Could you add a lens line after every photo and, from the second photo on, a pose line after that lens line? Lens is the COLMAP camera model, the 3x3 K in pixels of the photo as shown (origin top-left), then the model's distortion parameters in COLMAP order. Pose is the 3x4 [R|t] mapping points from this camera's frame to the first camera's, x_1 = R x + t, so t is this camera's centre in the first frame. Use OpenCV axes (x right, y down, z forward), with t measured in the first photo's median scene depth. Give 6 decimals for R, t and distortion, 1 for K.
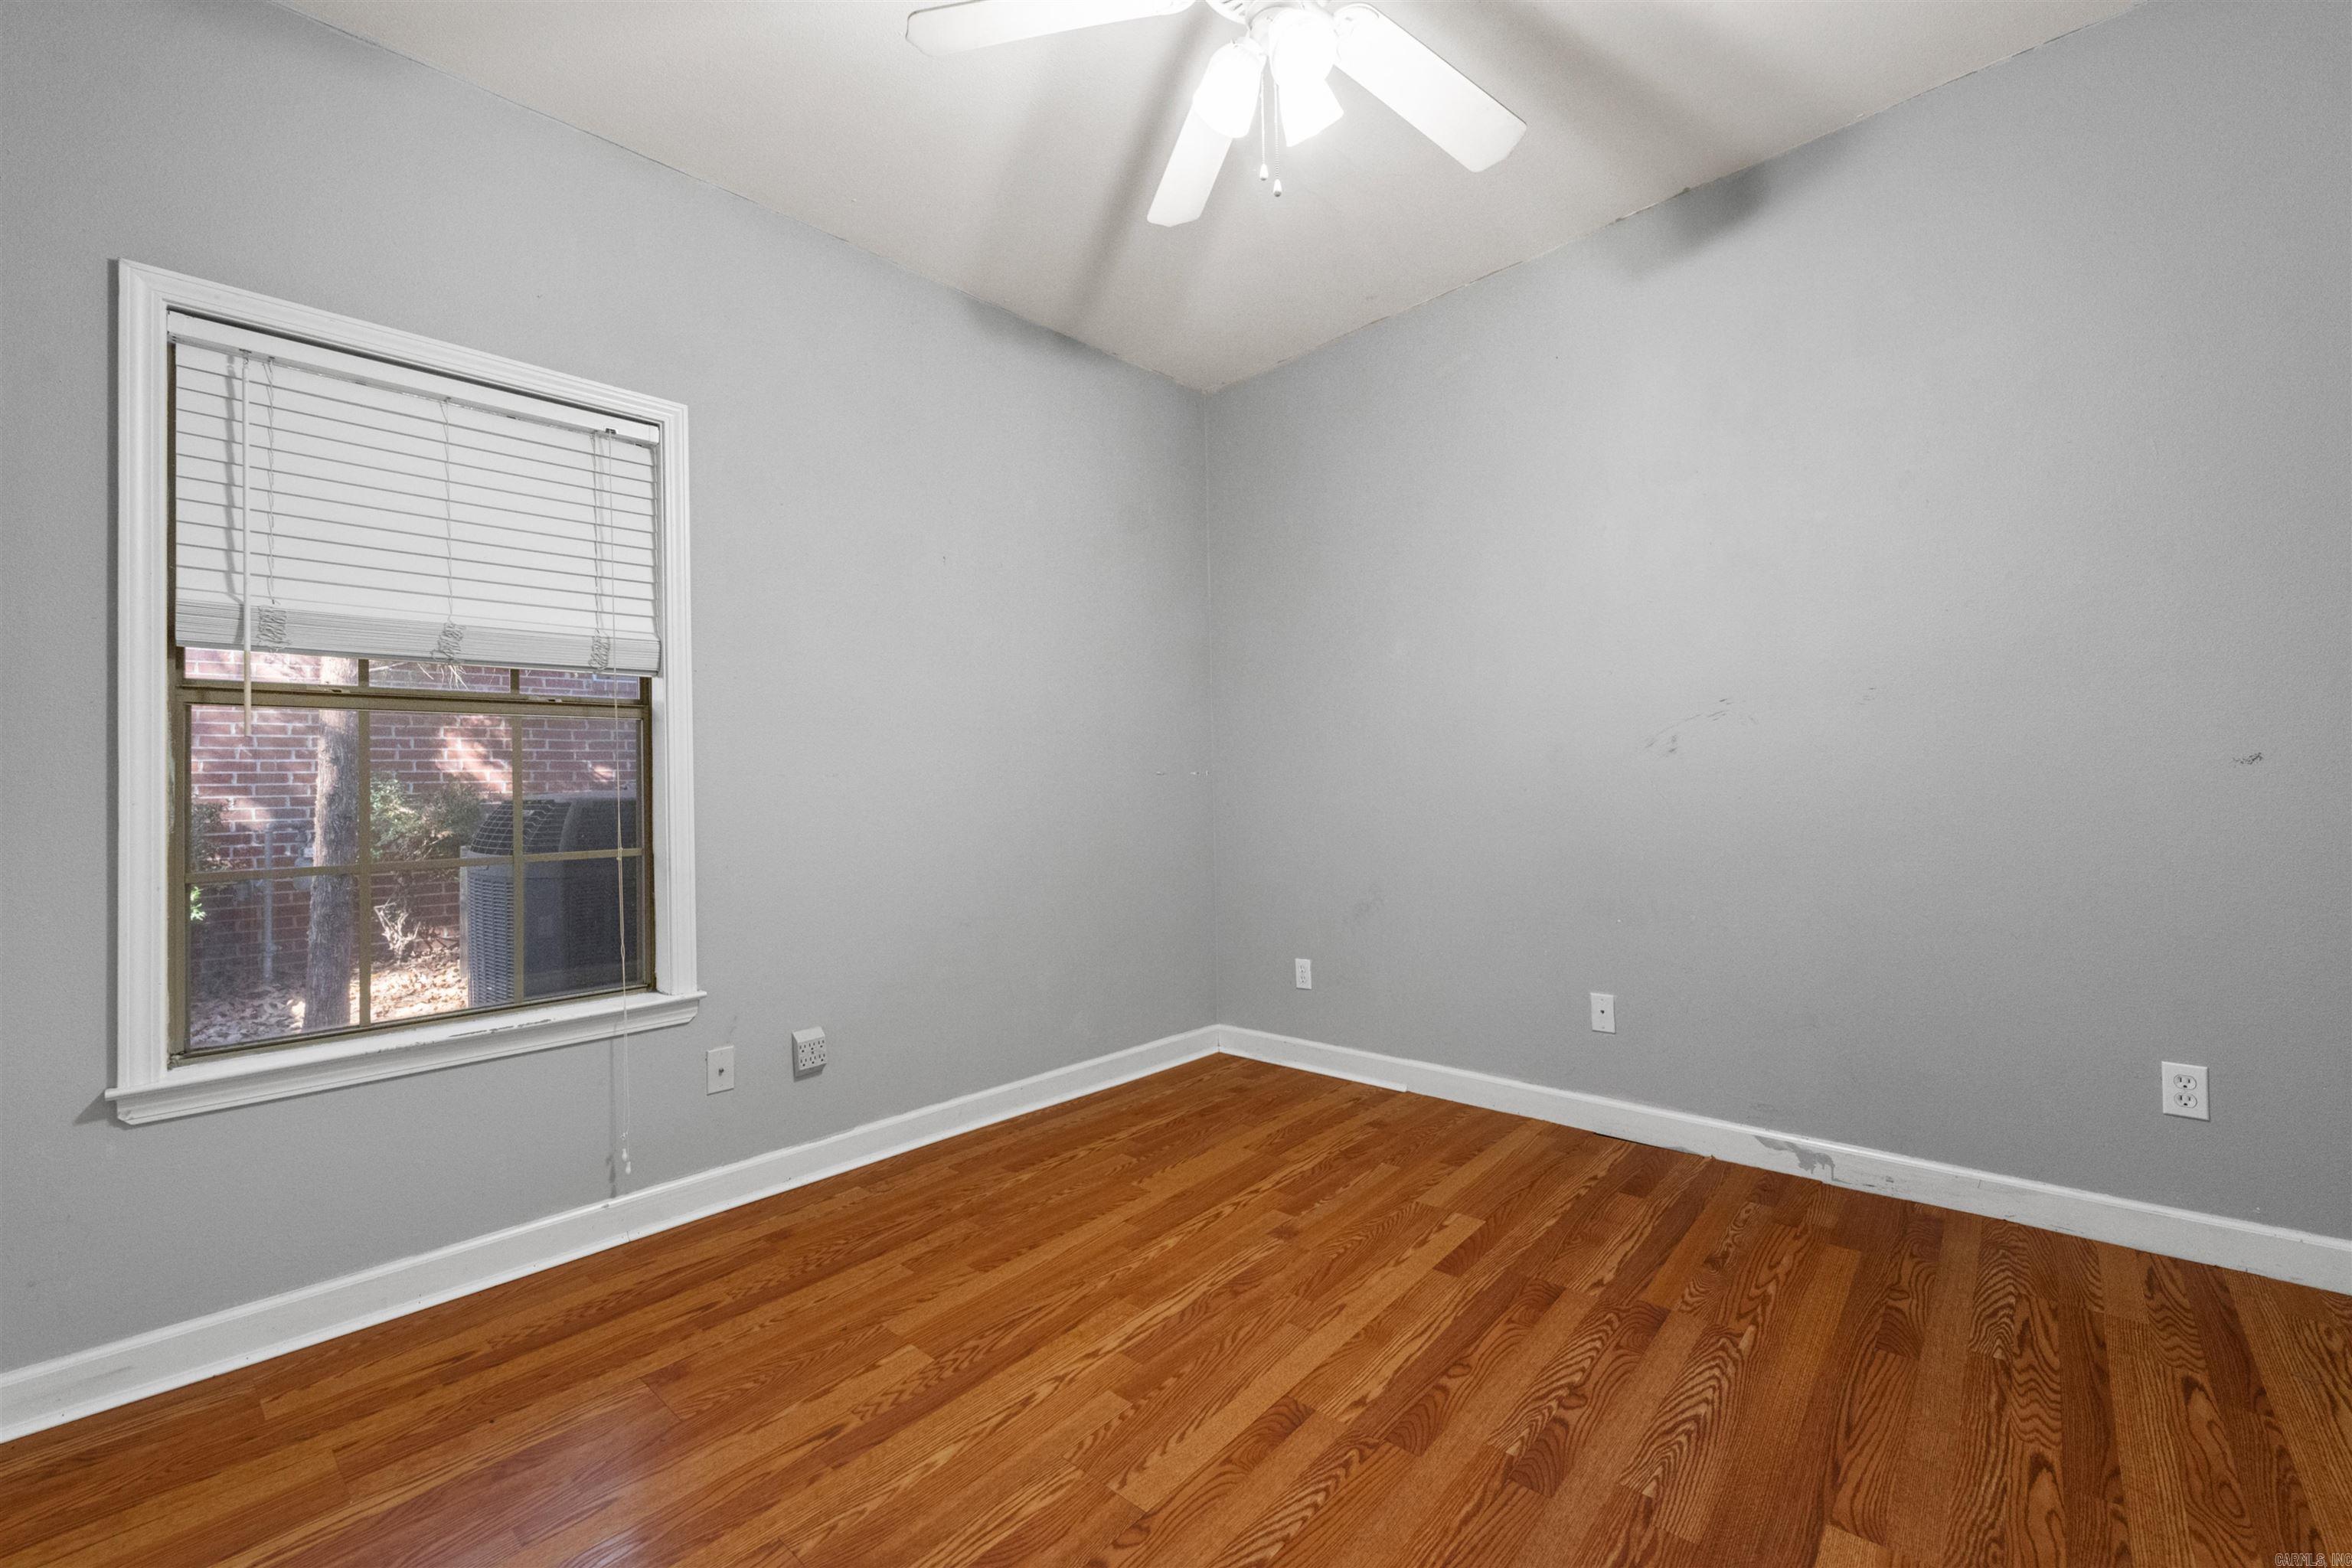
lens RADIAL K [[961.8, 0, 1173.1], [0, 961.8, 774.4], [0, 0, 1]] dist [0.003079, -0.002420]
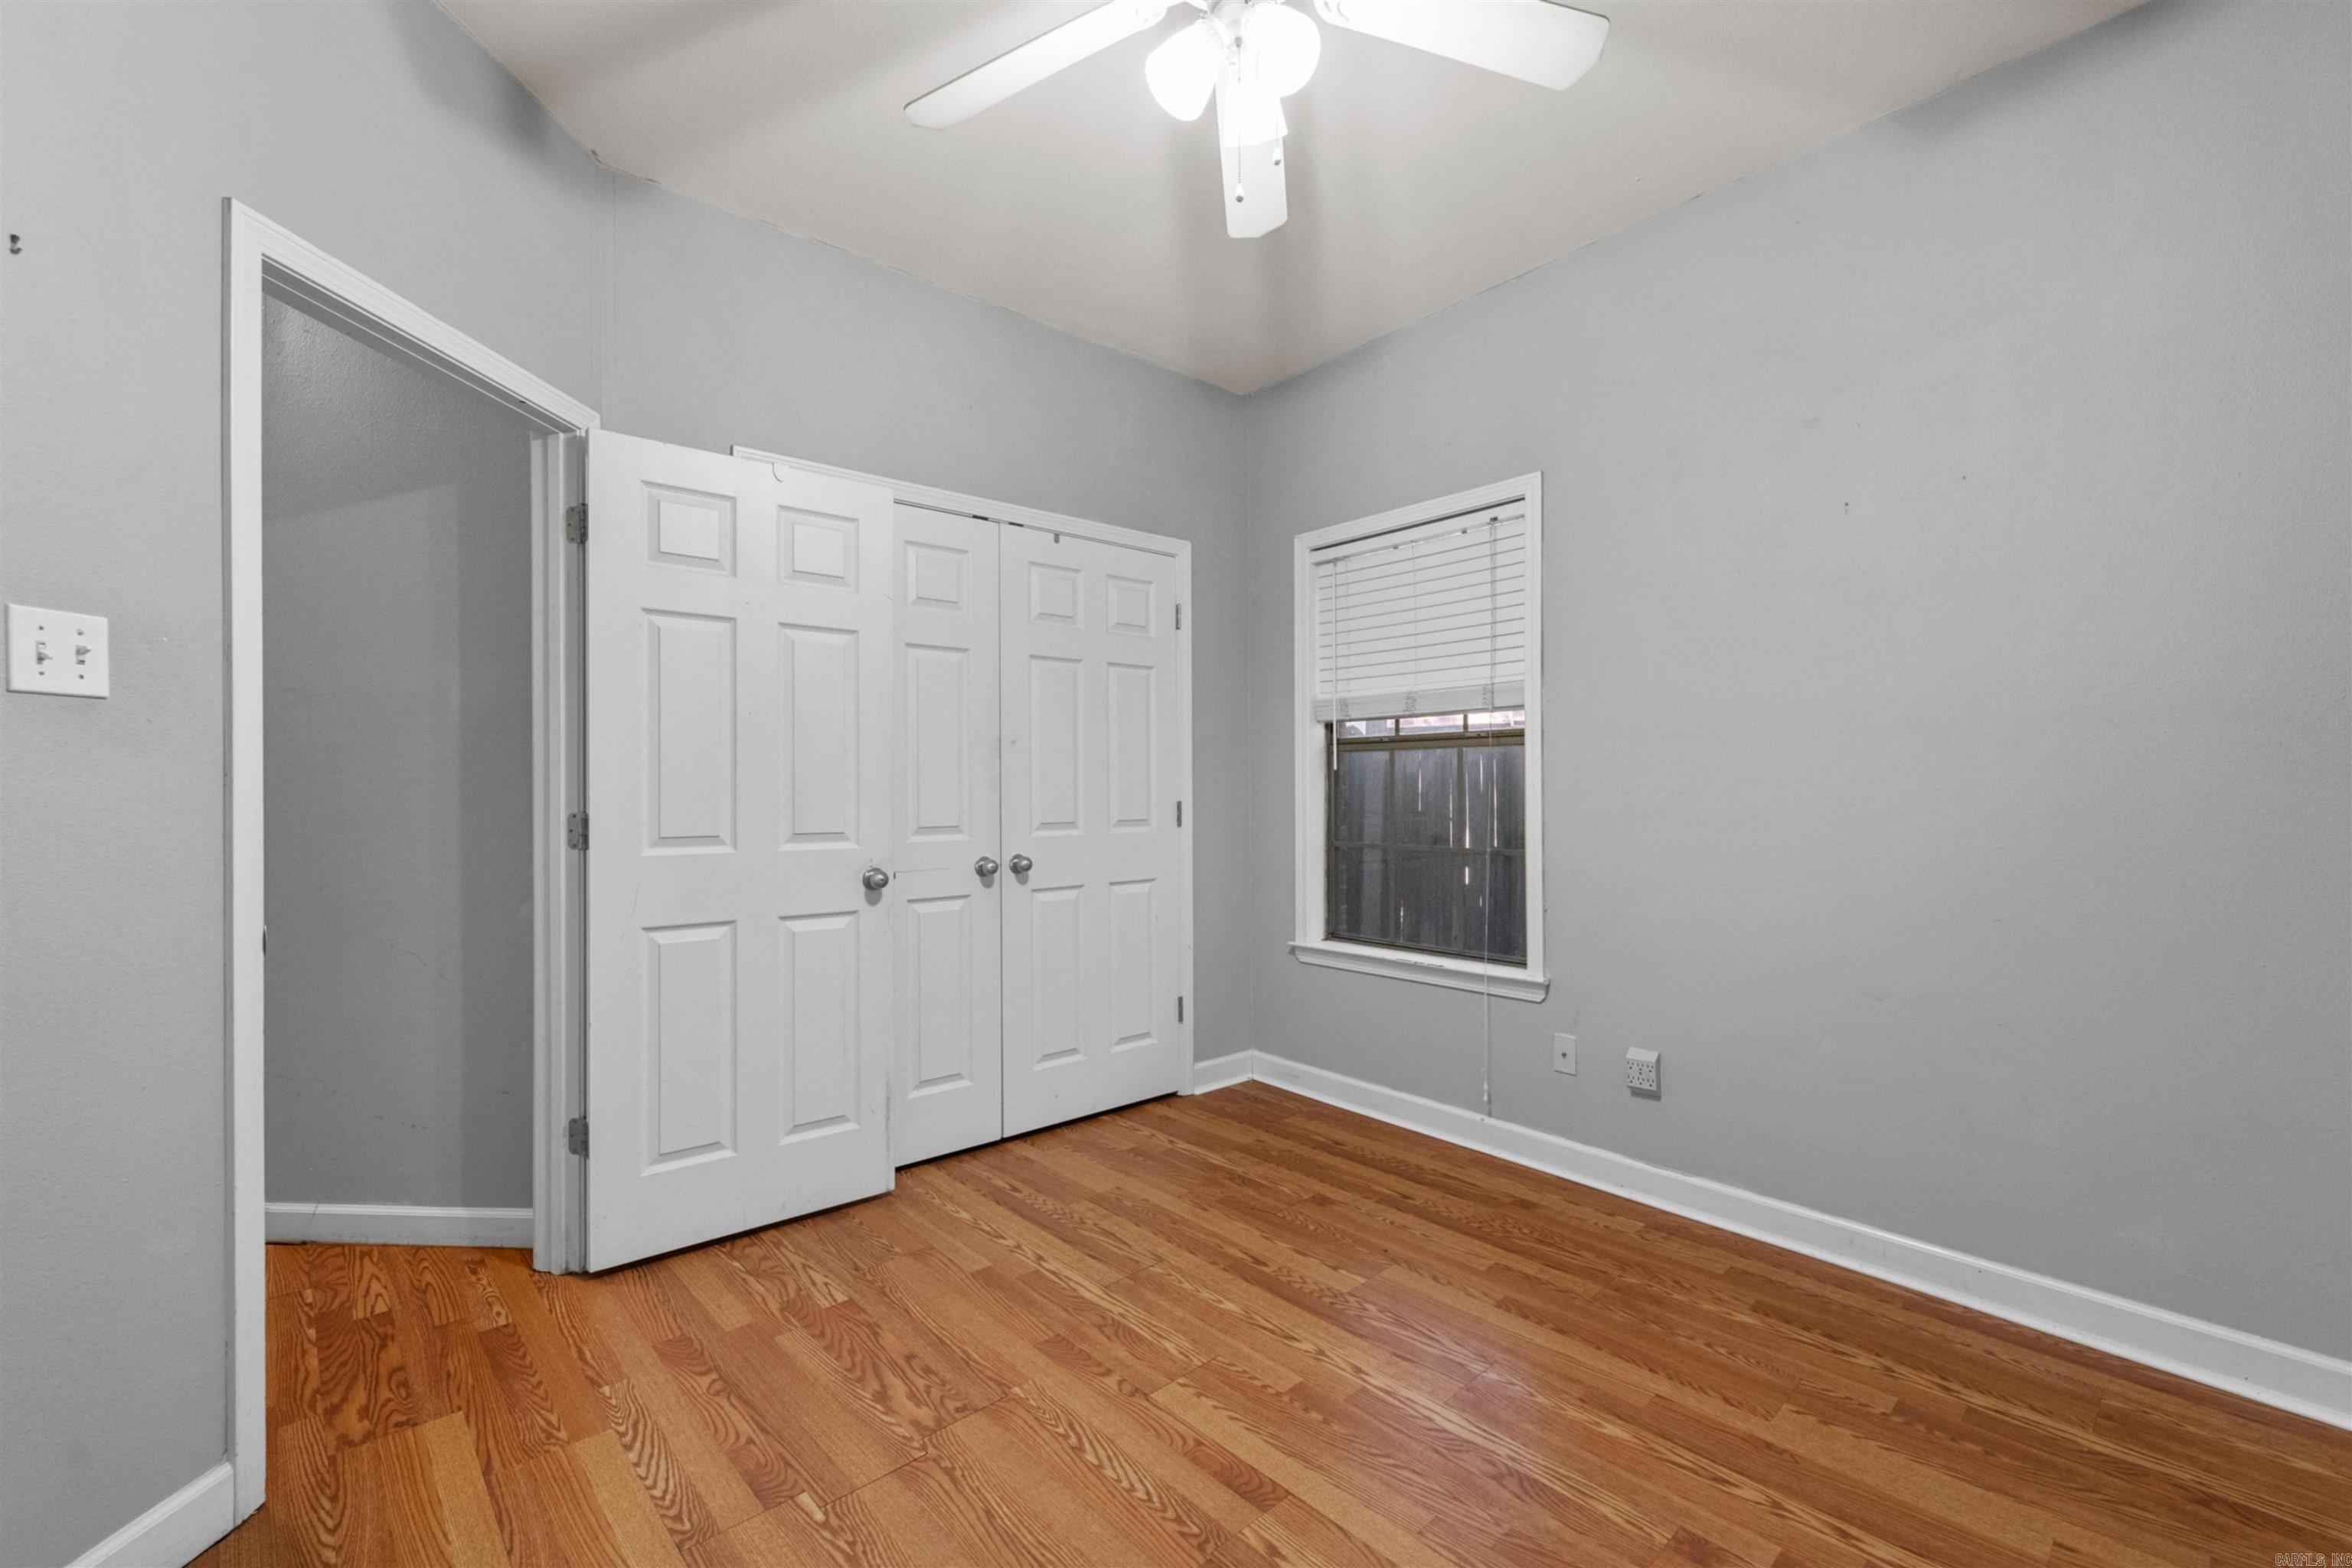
lens RADIAL K [[961.8, 0, 1174.2], [0, 961.8, 793.8], [0, 0, 1]] dist [0.003079, -0.002420]
pose [[-0.096873, 0.026884, -0.994934, 0.812854], [0.019591, 0.999493, 0.025100, -0.040482], [0.995104, -0.017060, -0.097351, 0.782609]]
